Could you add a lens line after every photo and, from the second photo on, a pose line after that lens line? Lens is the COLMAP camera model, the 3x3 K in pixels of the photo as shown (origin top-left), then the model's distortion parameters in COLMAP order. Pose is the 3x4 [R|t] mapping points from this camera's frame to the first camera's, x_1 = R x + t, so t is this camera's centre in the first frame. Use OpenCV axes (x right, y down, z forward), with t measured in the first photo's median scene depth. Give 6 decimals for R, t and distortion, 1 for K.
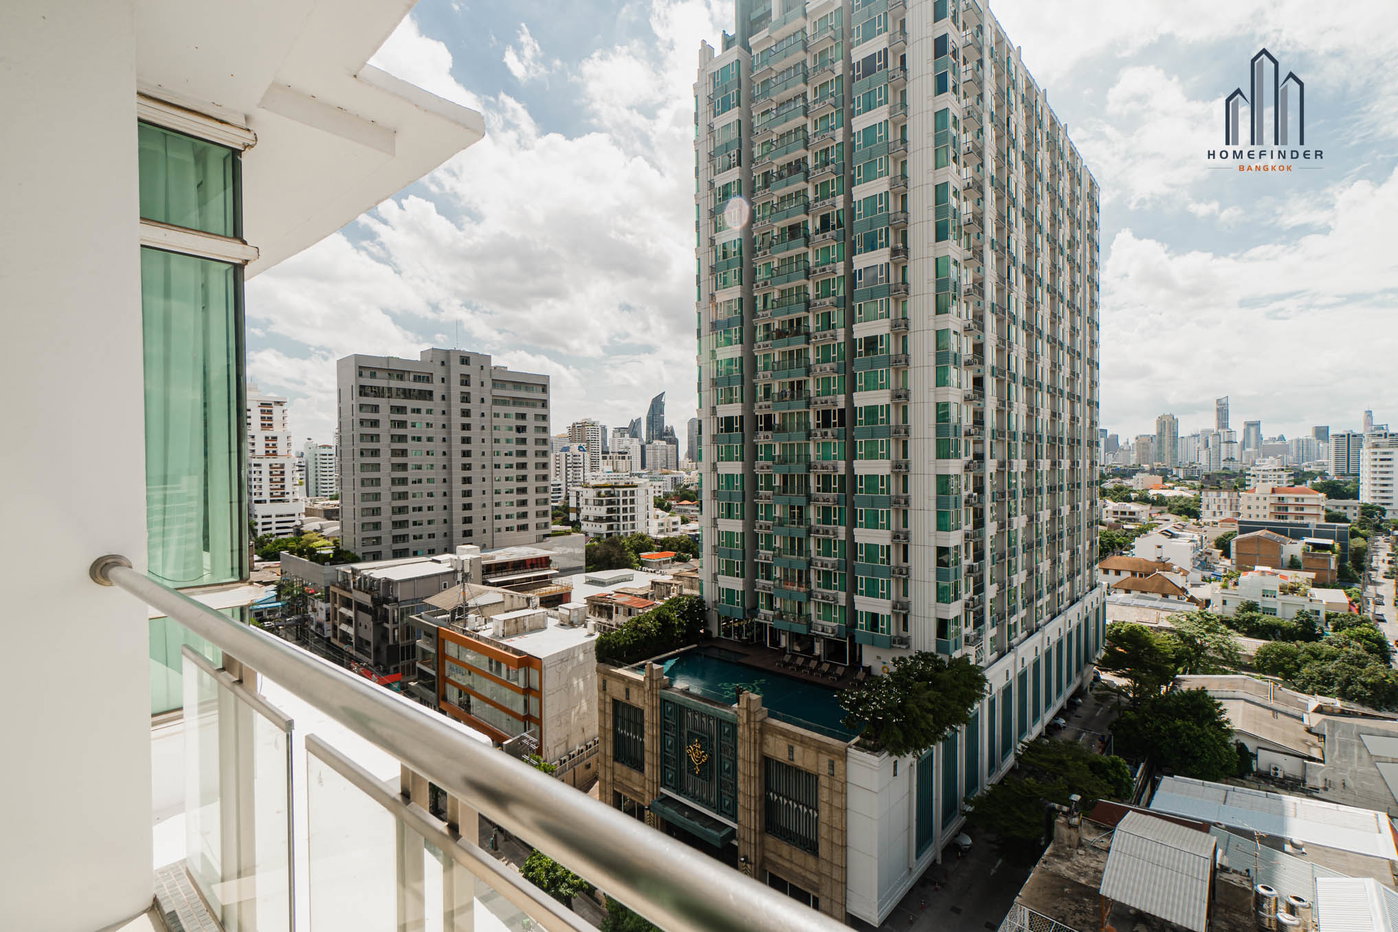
lens RADIAL K [[636.2, 0, 697.1], [0, 636.2, 474.7], [0, 0, 1]] dist [0.016467, -0.003768]
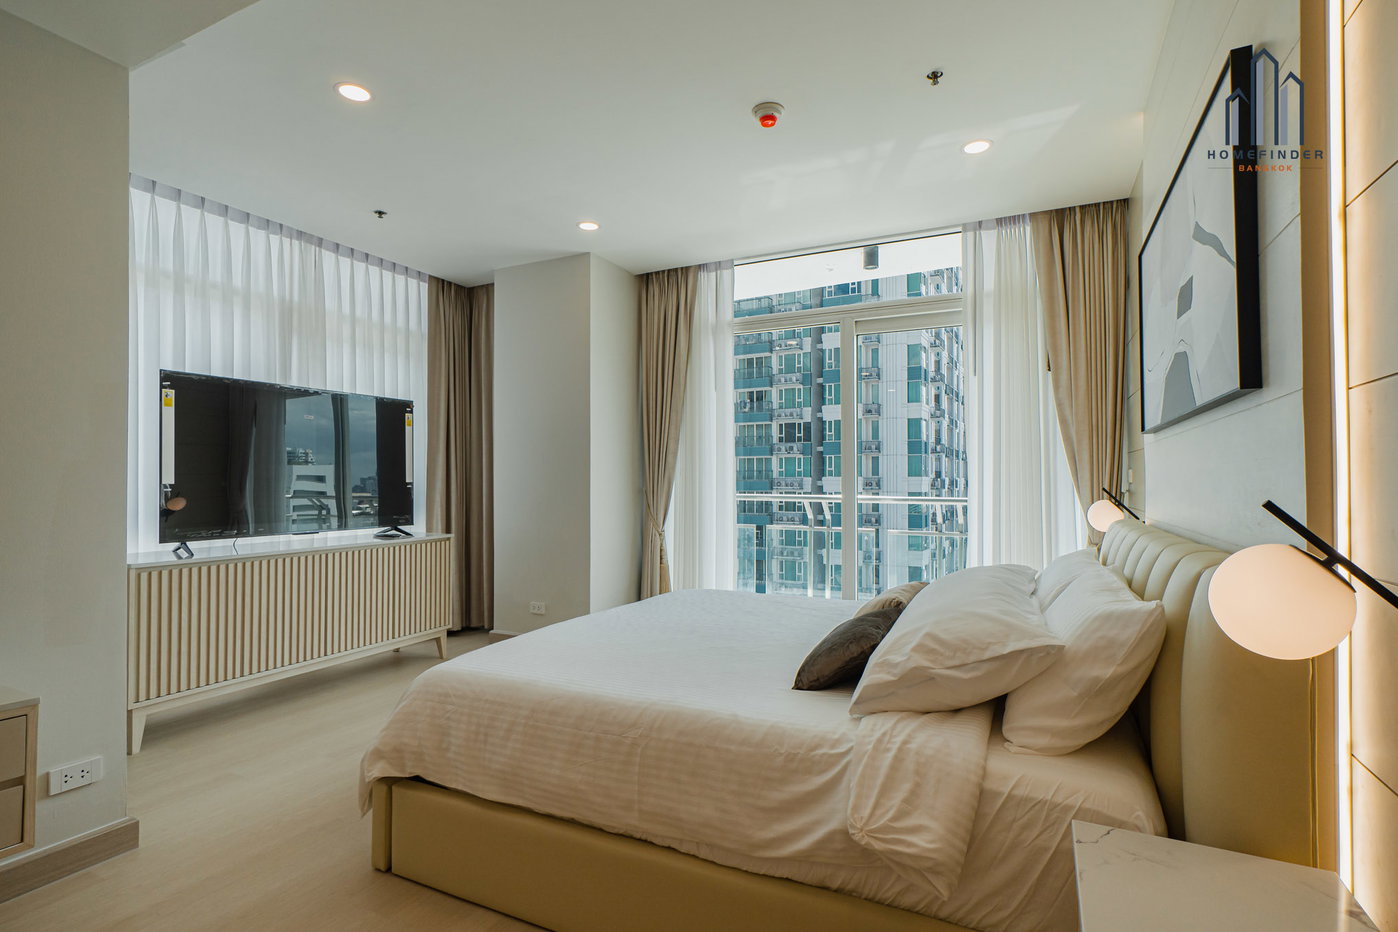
lens RADIAL K [[694.4, 0, 691.9], [0, 694.4, 477.4], [0, 0, 1]] dist [0.009664, 0.000736]
pose [[0.975254, 0.007724, 0.220953, -0.139458], [-0.002136, 0.999672, -0.025515, 0.003721], [-0.221078, 0.024411, 0.974951, 0.030043]]
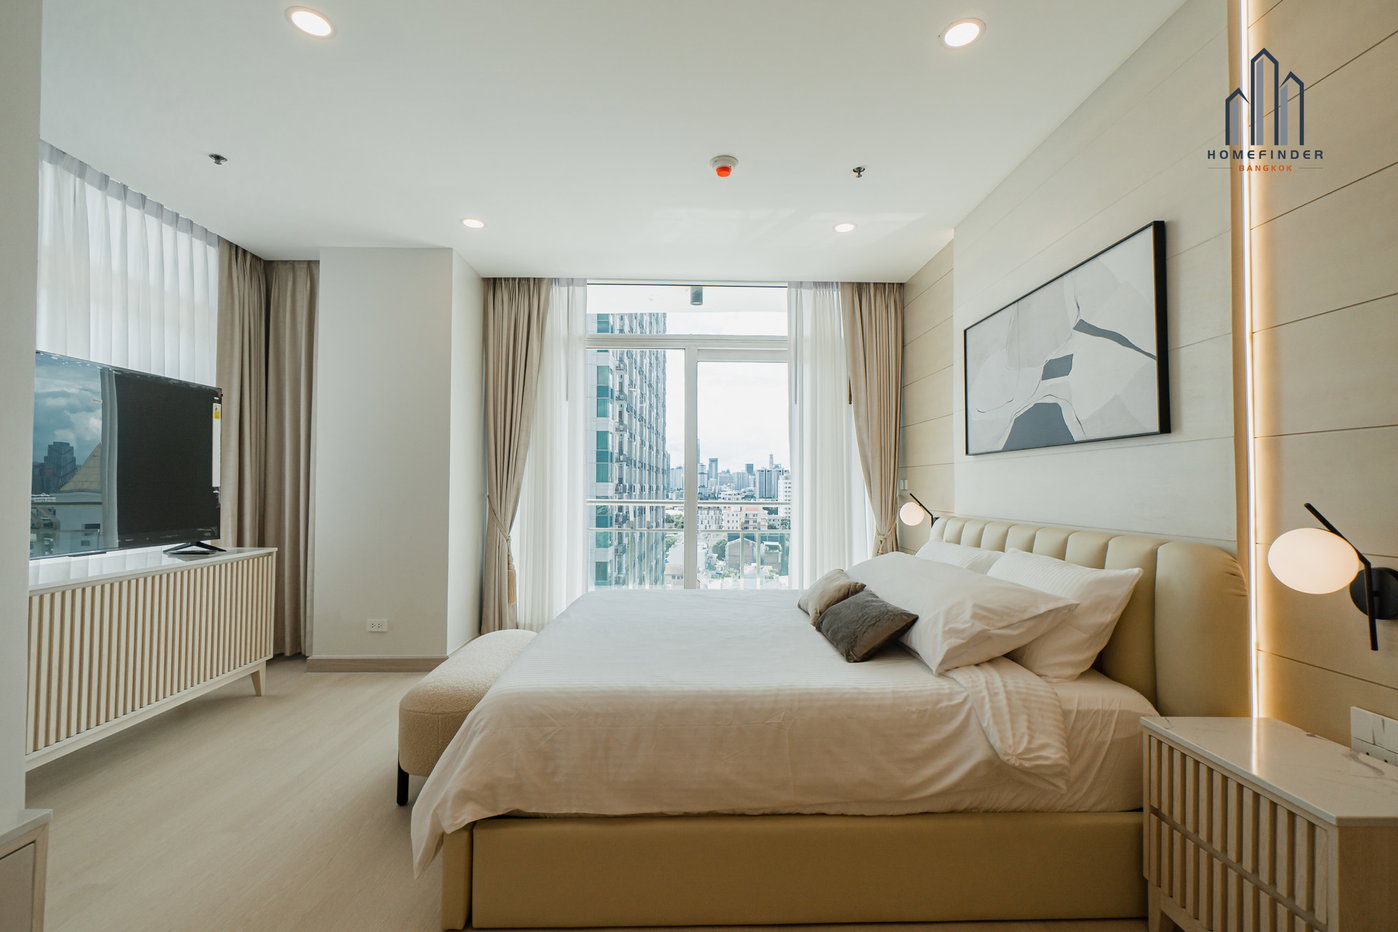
lens RADIAL K [[636.2, 0, 701.7], [0, 636.2, 476.4], [0, 0, 1]] dist [0.016467, -0.003768]
pose [[0.756800, 0.019554, 0.653354, -0.158554], [0.003915, 0.999399, -0.034446, 0.003533], [-0.653635, 0.028627, 0.756268, 0.039516]]
